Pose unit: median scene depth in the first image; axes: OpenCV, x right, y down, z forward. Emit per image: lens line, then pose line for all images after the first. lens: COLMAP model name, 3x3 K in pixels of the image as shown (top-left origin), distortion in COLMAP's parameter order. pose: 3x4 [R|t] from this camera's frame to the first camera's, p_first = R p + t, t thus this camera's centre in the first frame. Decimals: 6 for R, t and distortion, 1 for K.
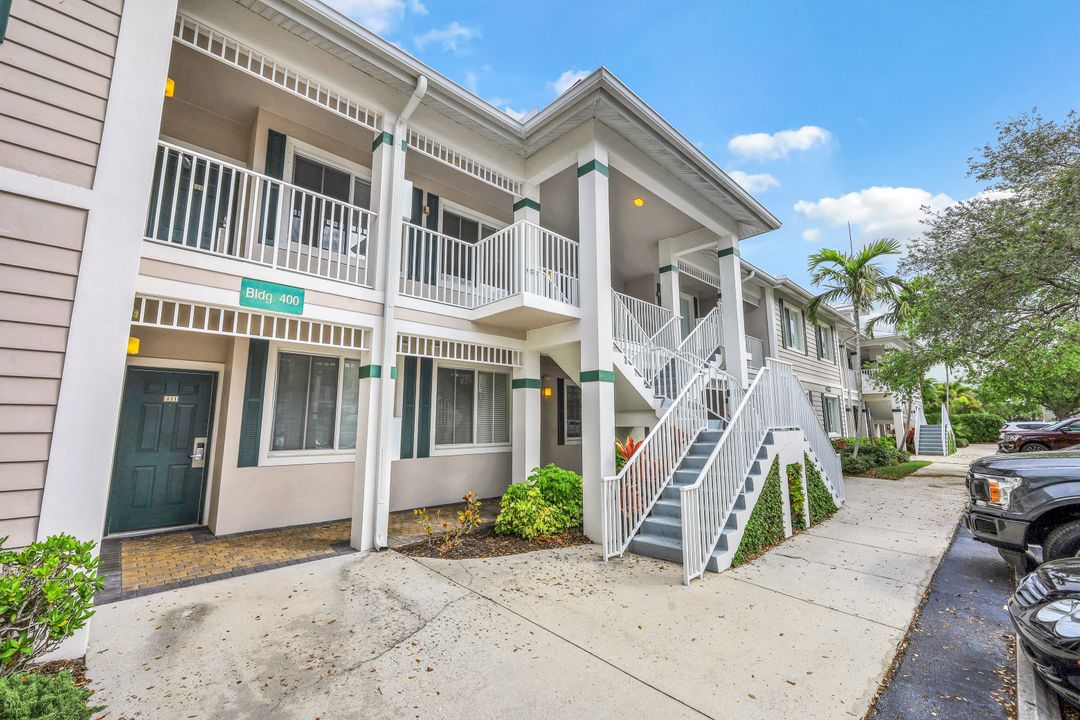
lens RADIAL K [[442.4, 0, 537.3], [0, 442.4, 345.6], [0, 0, 1]] dist [0.004350, 0.000219]
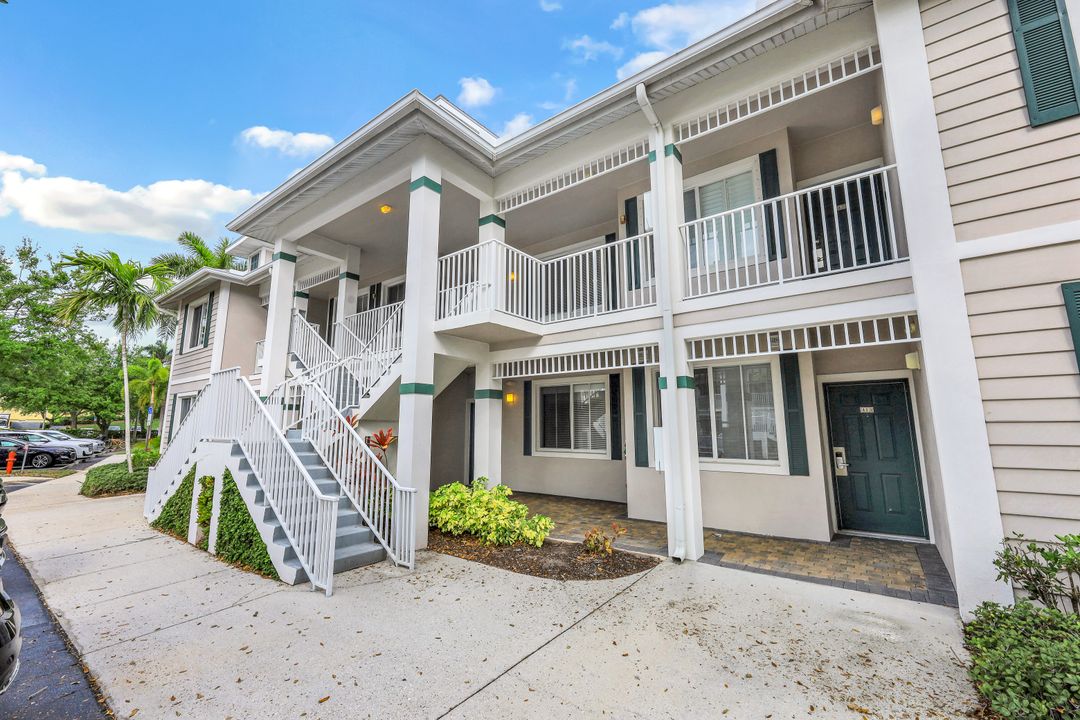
lens RADIAL K [[437.1, 0, 536.3], [0, 437.1, 356.0], [0, 0, 1]] dist [0.000954, 0.000257]
pose [[0.168352, -0.170257, -0.970912, 0.558860], [0.163765, 0.976113, -0.142773, 0.090199], [0.972028, -0.134965, 0.192213, 0.517836]]
